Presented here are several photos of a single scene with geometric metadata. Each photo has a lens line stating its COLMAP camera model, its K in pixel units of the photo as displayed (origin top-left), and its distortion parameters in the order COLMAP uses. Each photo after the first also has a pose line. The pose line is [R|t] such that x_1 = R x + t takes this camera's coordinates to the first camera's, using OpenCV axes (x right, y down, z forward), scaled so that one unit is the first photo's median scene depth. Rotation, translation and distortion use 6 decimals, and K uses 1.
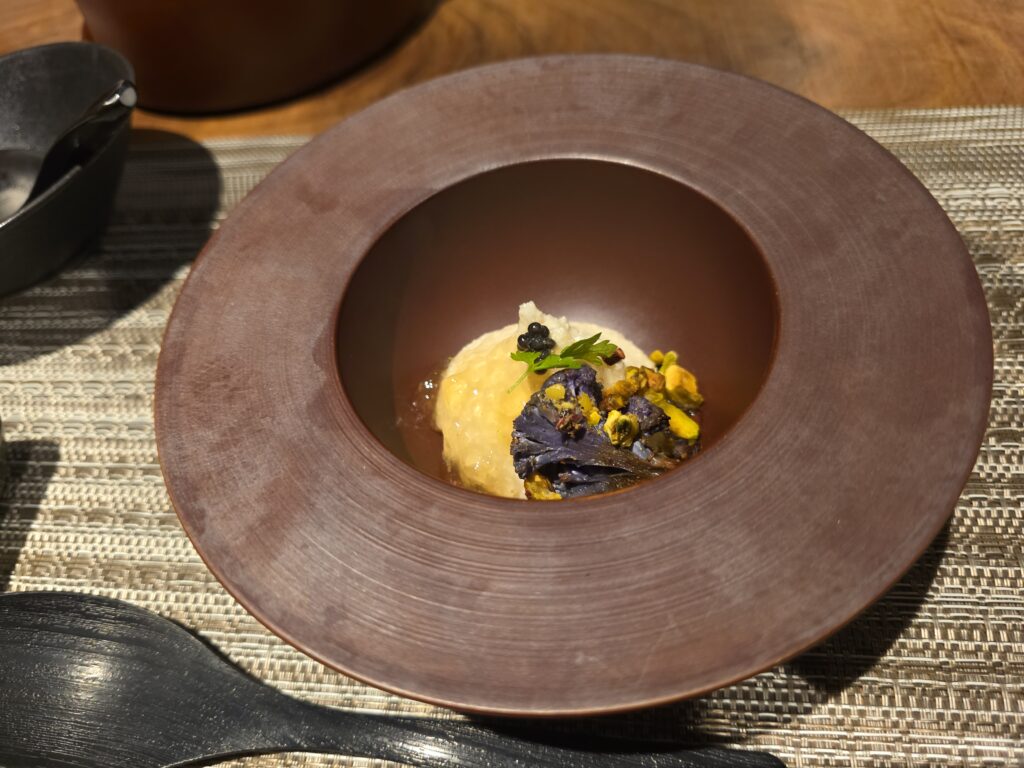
lens RADIAL K [[727.4, 0, 505.5], [0, 727.4, 385.6], [0, 0, 1]] dist [-0.000844, -0.015385]
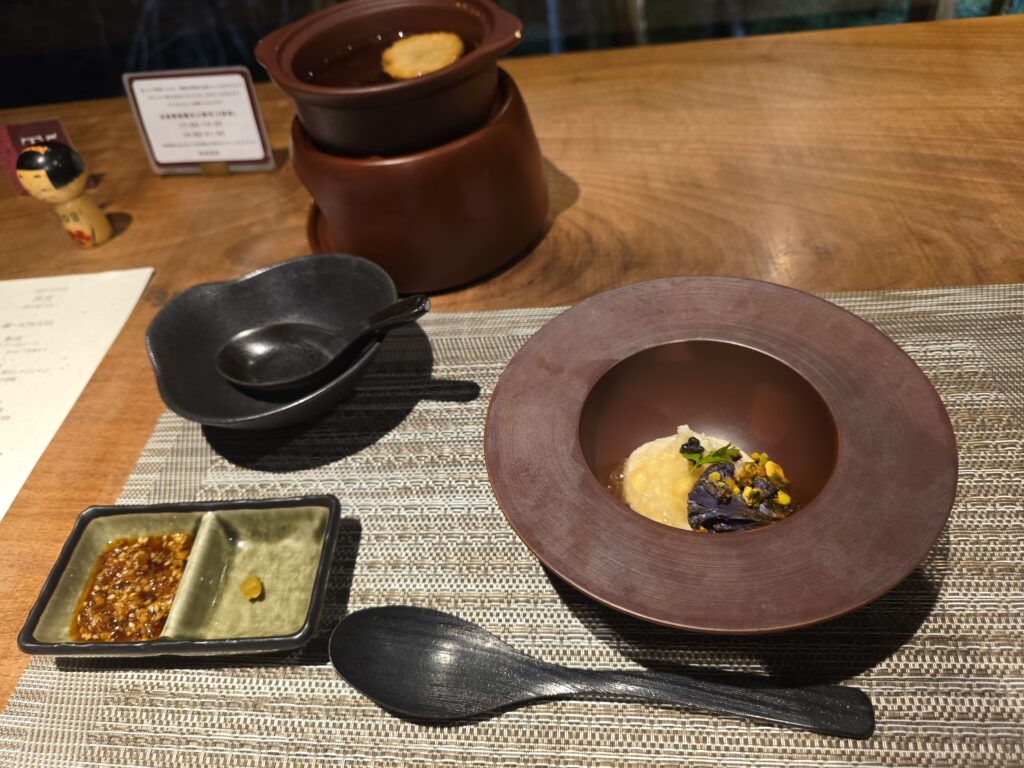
lens RADIAL K [[689.6, 0, 515.8], [0, 689.6, 382.7], [0, 0, 1]] dist [0.042458, -0.036237]
pose [[0.999864, -0.016410, -0.001645, -0.338944], [0.015964, 0.988037, -0.153387, 0.028596], [0.004142, 0.153340, 0.988165, -0.595612]]
